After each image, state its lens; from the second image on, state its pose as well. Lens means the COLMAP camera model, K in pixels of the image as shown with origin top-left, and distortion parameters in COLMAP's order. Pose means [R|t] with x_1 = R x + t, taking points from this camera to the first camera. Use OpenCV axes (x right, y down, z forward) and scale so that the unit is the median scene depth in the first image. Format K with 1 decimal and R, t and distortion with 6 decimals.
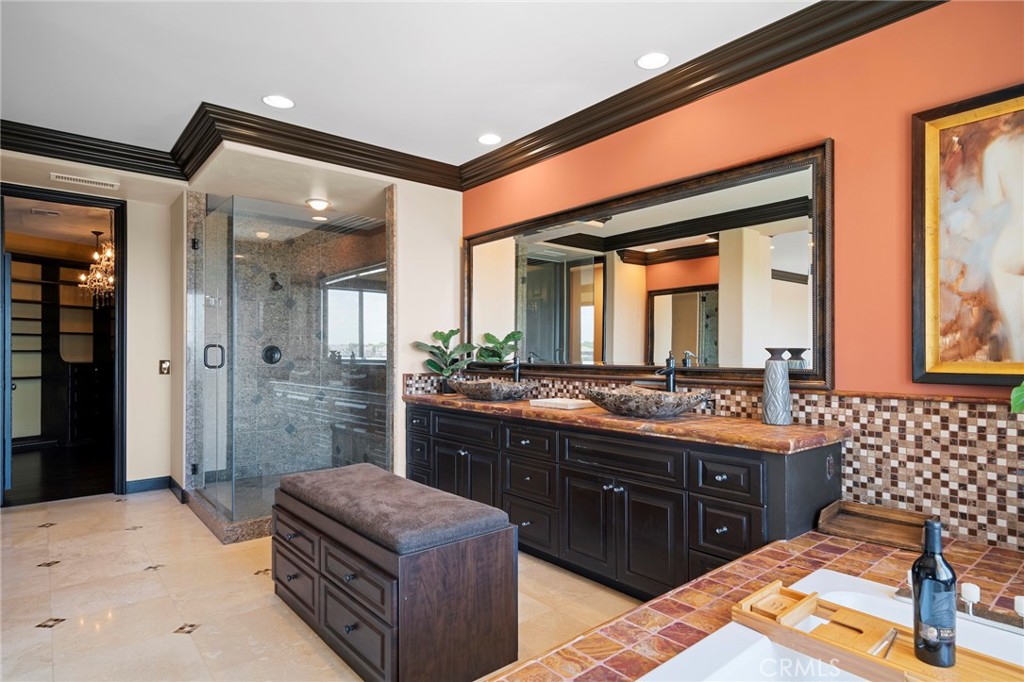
lens RADIAL K [[559.2, 0, 512.4], [0, 559.2, 341.8], [0, 0, 1]] dist [0.002963, 0.000551]
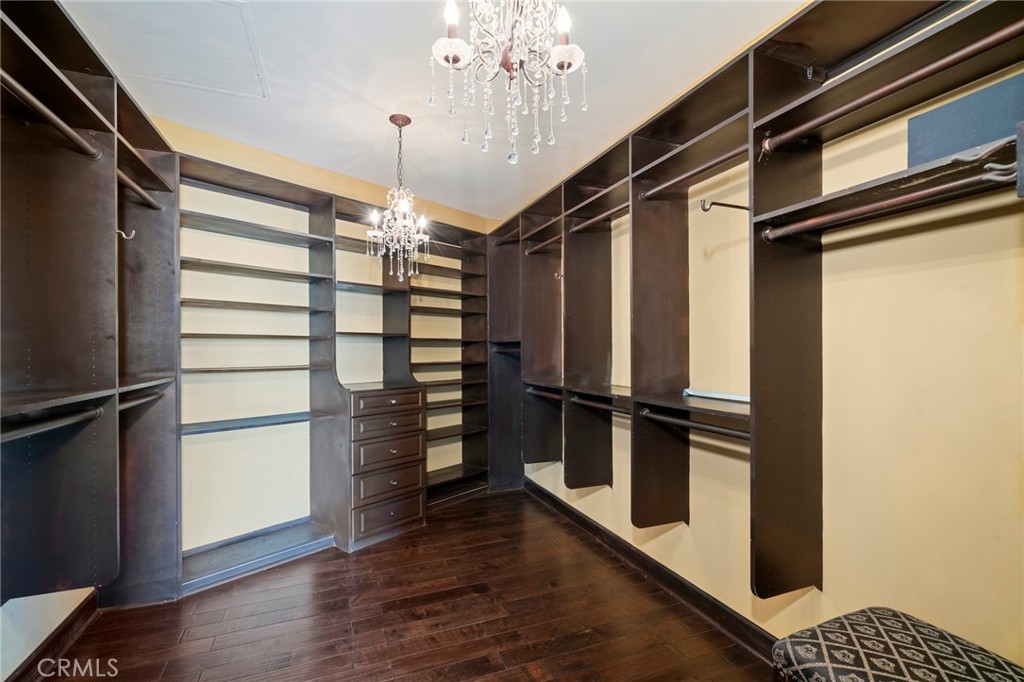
lens RADIAL K [[466.7, 0, 512.9], [0, 466.7, 345.9], [0, 0, 1]] dist [0.006707, 0.001419]
pose [[0.947911, -0.002180, -0.318529, -0.506160], [0.003716, 0.999984, 0.004215, -0.005687], [0.318514, -0.005179, 0.947904, 0.631679]]
